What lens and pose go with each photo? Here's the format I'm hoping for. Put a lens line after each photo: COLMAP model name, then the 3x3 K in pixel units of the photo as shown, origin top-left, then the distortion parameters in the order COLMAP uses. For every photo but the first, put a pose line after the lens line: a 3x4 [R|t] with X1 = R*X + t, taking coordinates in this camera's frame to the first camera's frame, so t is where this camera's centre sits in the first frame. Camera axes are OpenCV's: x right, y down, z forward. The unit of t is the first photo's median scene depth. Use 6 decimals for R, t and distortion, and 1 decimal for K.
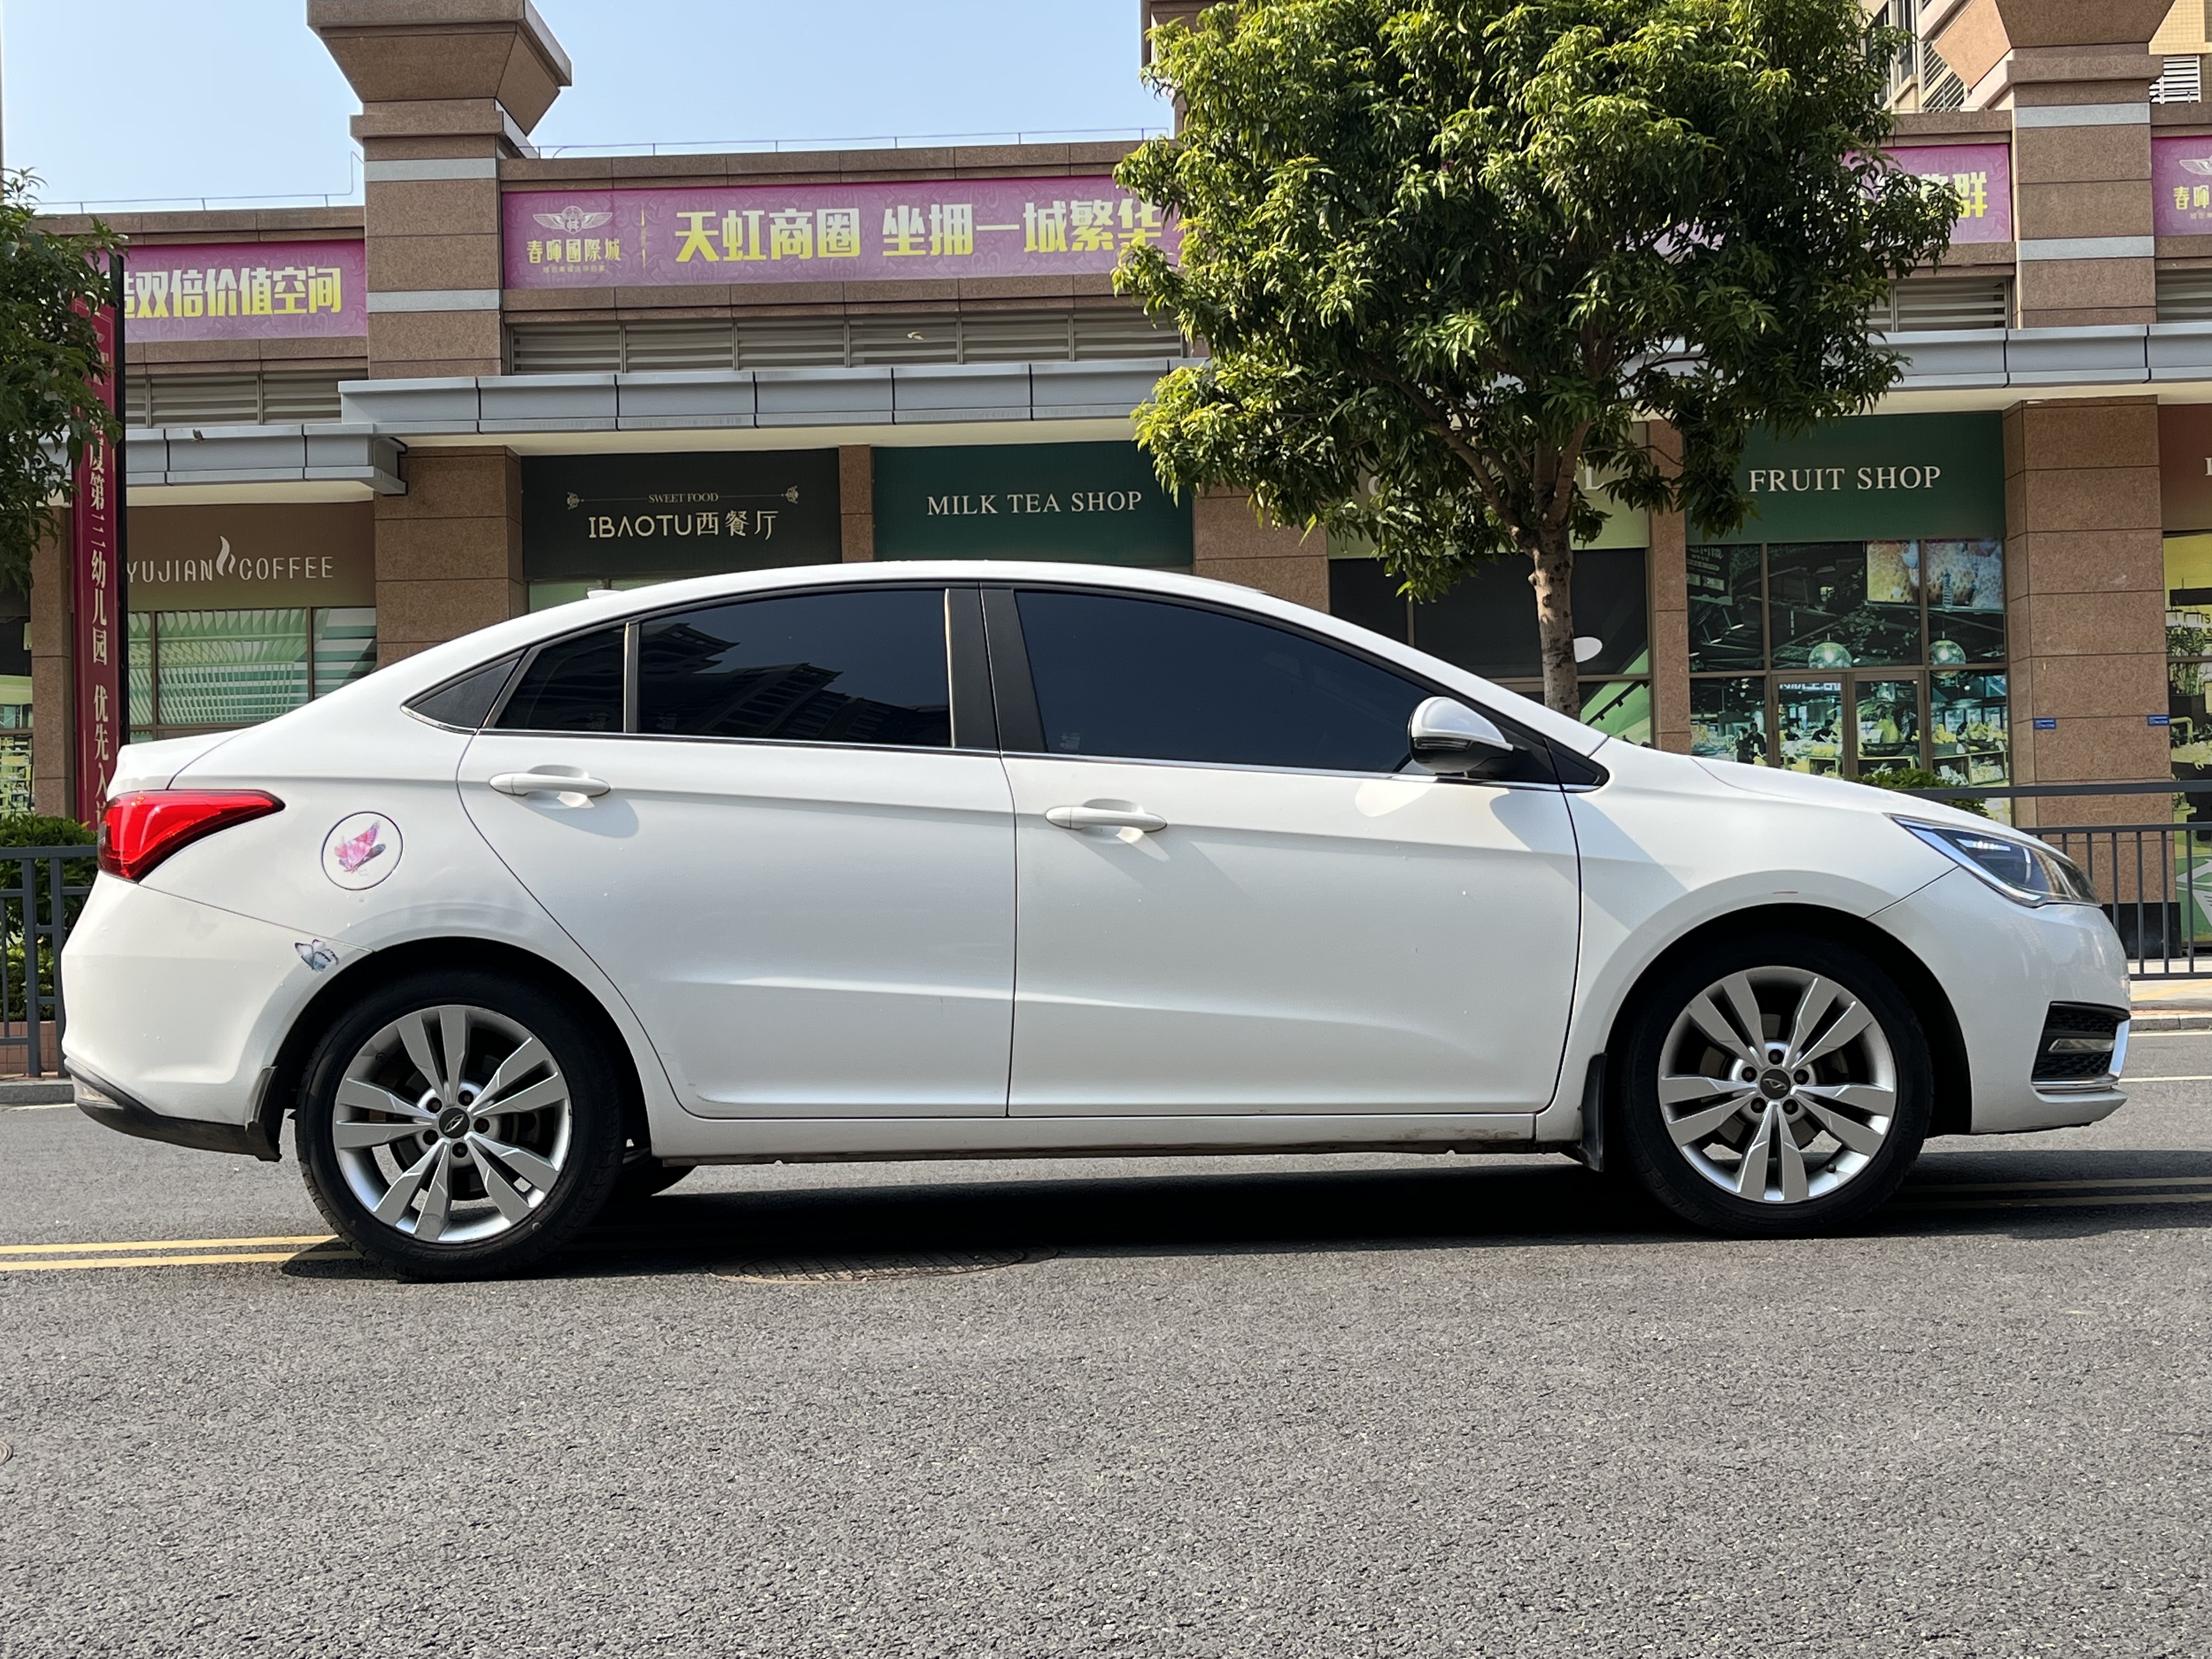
lens RADIAL K [[2616.2, 0, 1106.0], [0, 2616.2, 829.5], [0, 0, 1]] dist [0.148027, -0.290242]
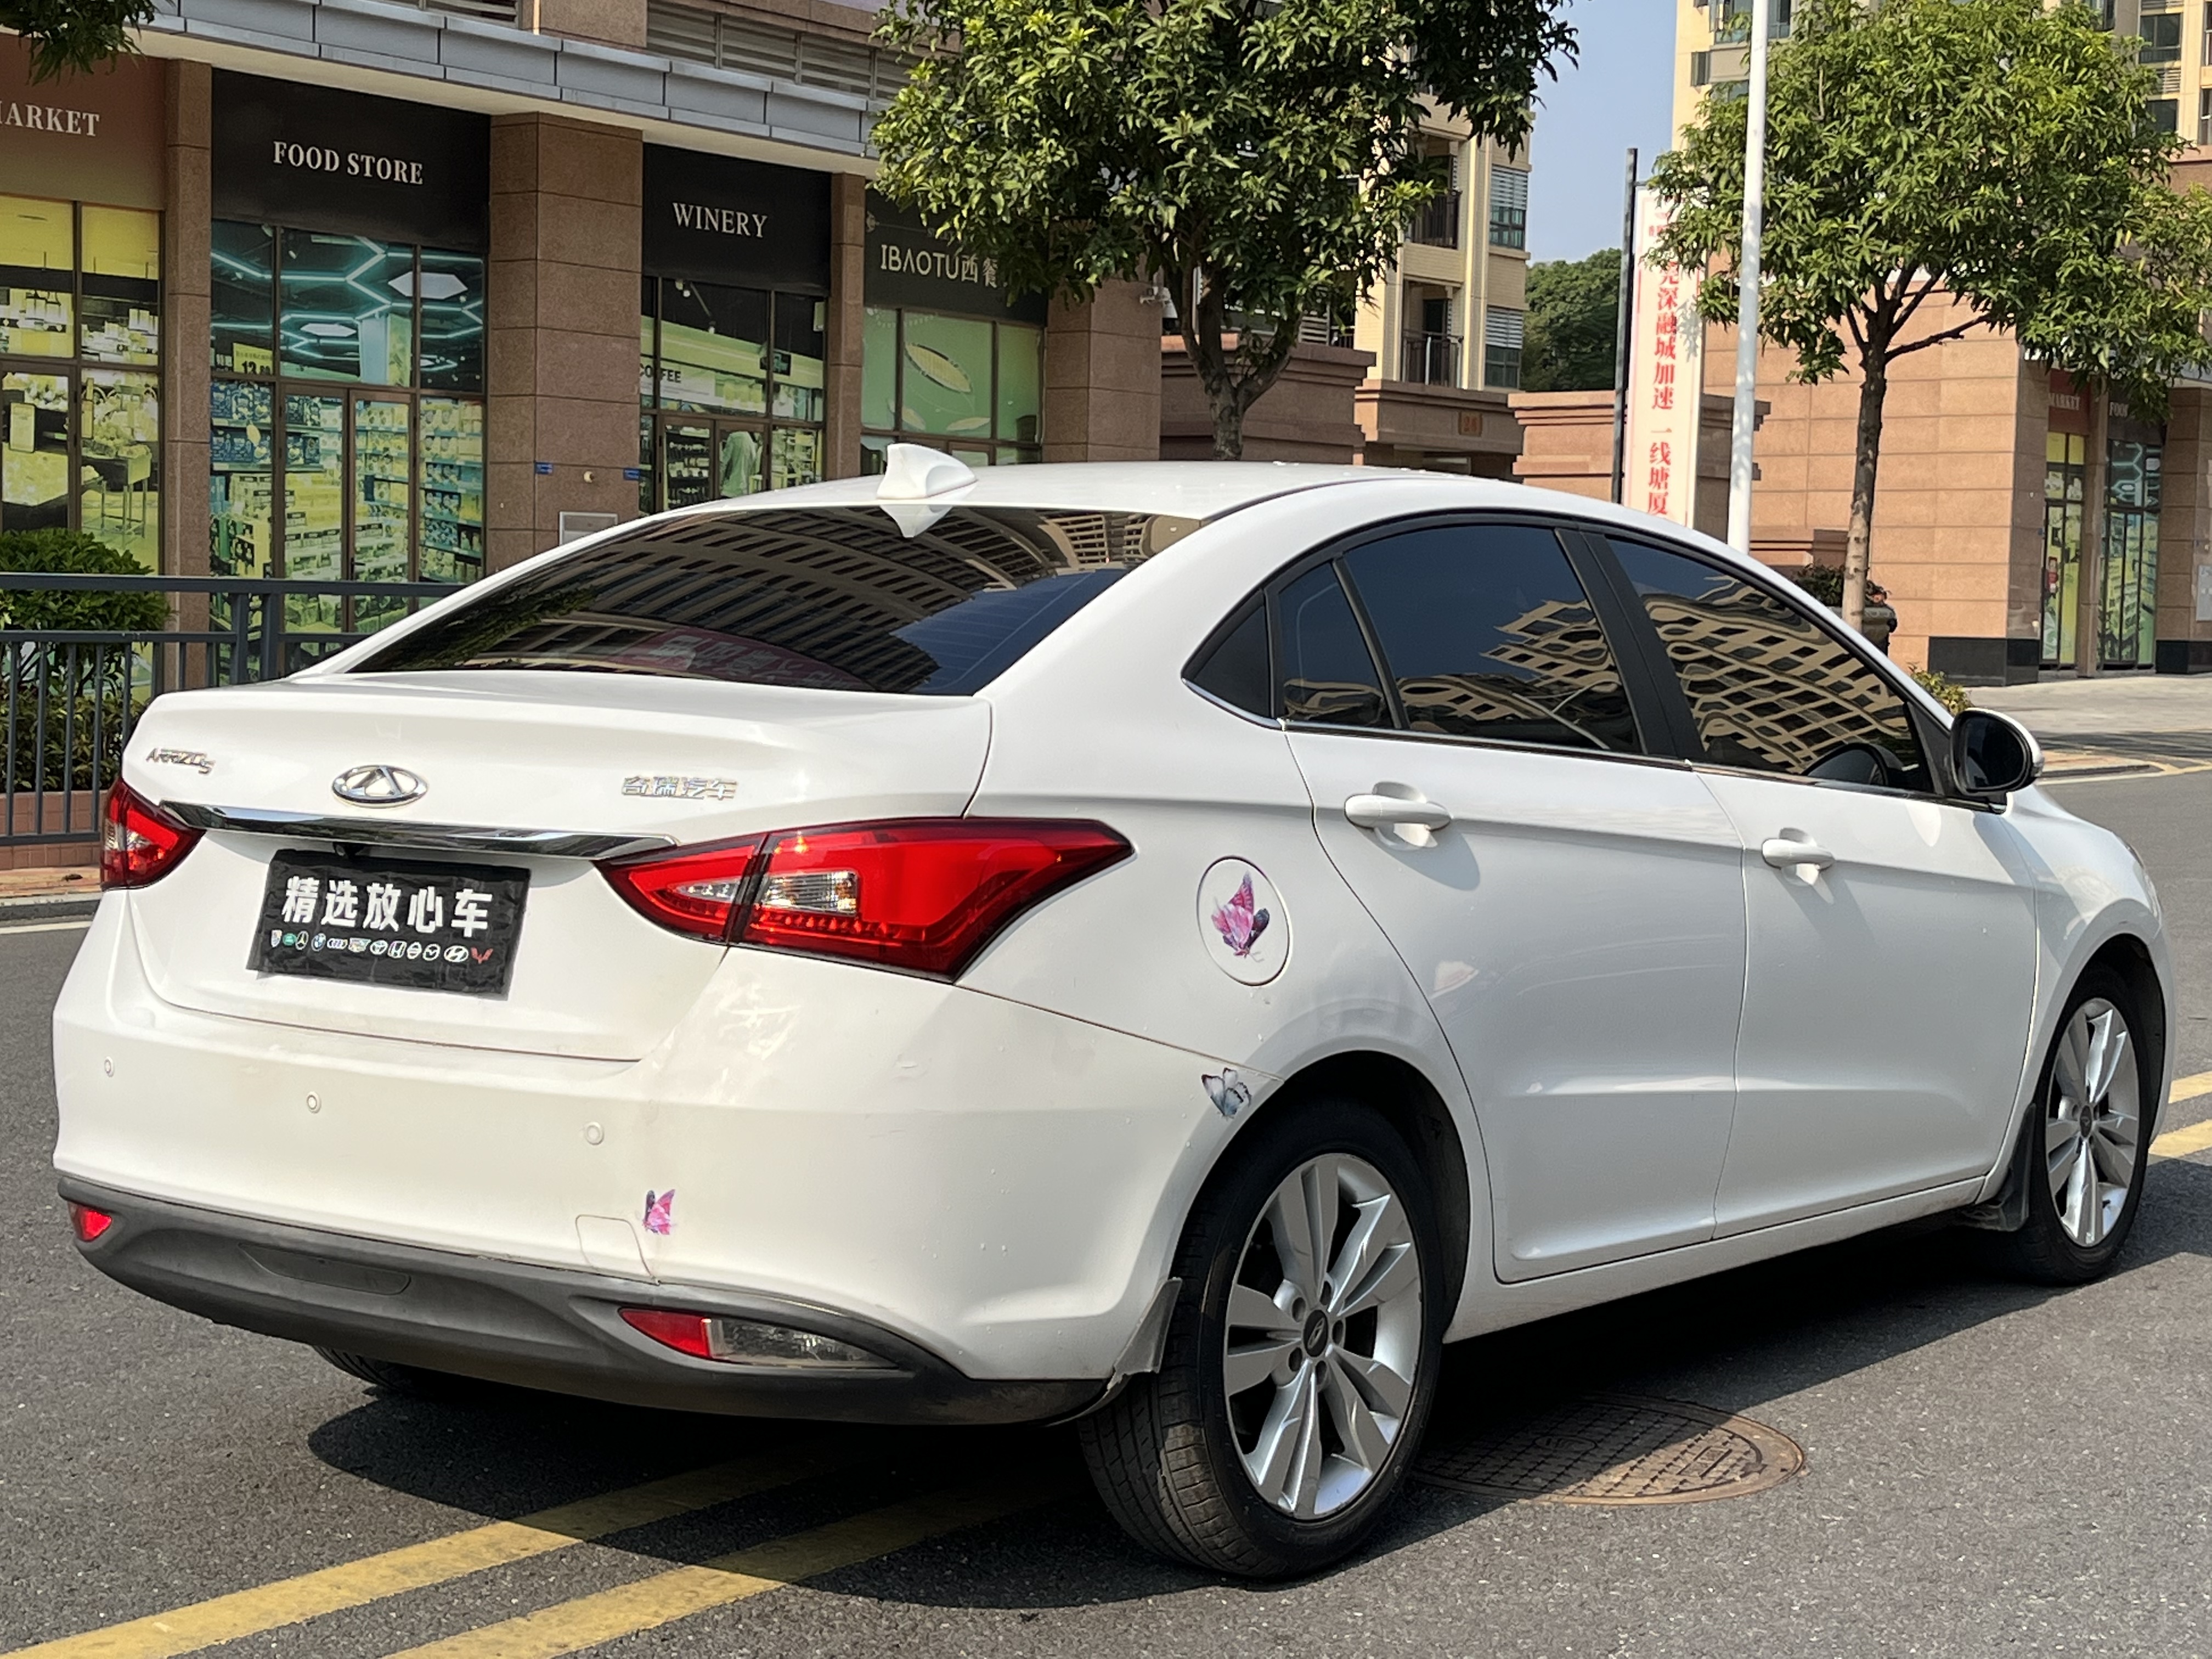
lens RADIAL K [[3667.0, 0, 1110.3], [0, 3667.0, 818.1], [0, 0, 1]] dist [0.020220, 0.032662]
pose [[0.580371, -0.009451, 0.814298, -1.010397], [-0.060533, 0.996666, 0.054711, -0.062111], [-0.812100, -0.081045, 0.577863, 0.526130]]
